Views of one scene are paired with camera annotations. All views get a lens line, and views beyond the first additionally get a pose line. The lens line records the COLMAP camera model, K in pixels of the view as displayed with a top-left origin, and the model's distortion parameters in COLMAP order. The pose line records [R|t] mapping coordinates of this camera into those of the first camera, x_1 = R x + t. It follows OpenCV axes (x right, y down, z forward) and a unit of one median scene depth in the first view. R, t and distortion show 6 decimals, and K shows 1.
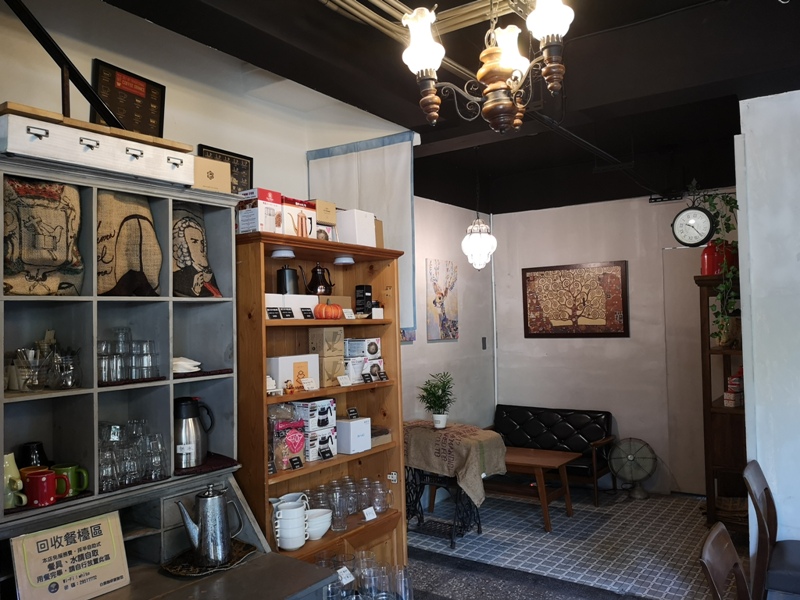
lens RADIAL K [[645.1, 0, 400.0], [0, 645.1, 300.0], [0, 0, 1]] dist [0.100384, -0.273106]
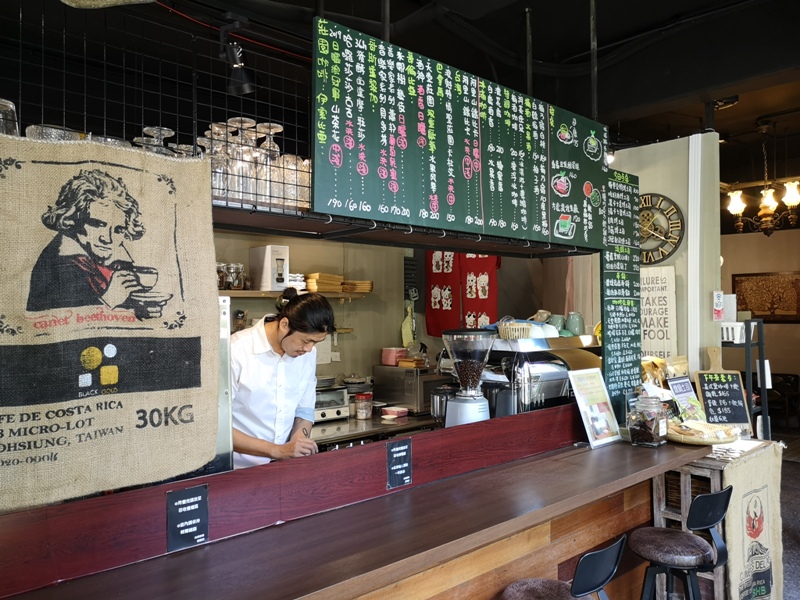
lens RADIAL K [[630.2, 0, 411.8], [0, 630.2, 303.0], [0, 0, 1]] dist [0.066095, -0.120201]
pose [[0.976869, 0.013525, -0.213411, -0.215647], [-0.008520, 0.999667, 0.024359, -0.014982], [0.213669, -0.021977, 0.976659, -0.555517]]
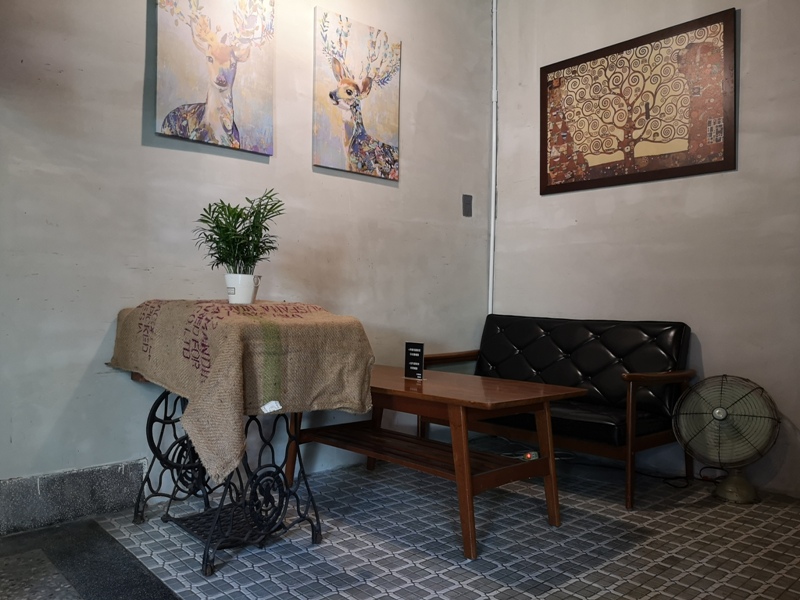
lens RADIAL K [[630.2, 0, 411.8], [0, 630.2, 303.0], [0, 0, 1]] dist [0.066095, -0.120201]
pose [[0.976296, 0.034551, -0.213663, 0.221684], [-0.025725, 0.998702, 0.043950, 0.140892], [0.214904, -0.037412, 0.975918, 0.483374]]
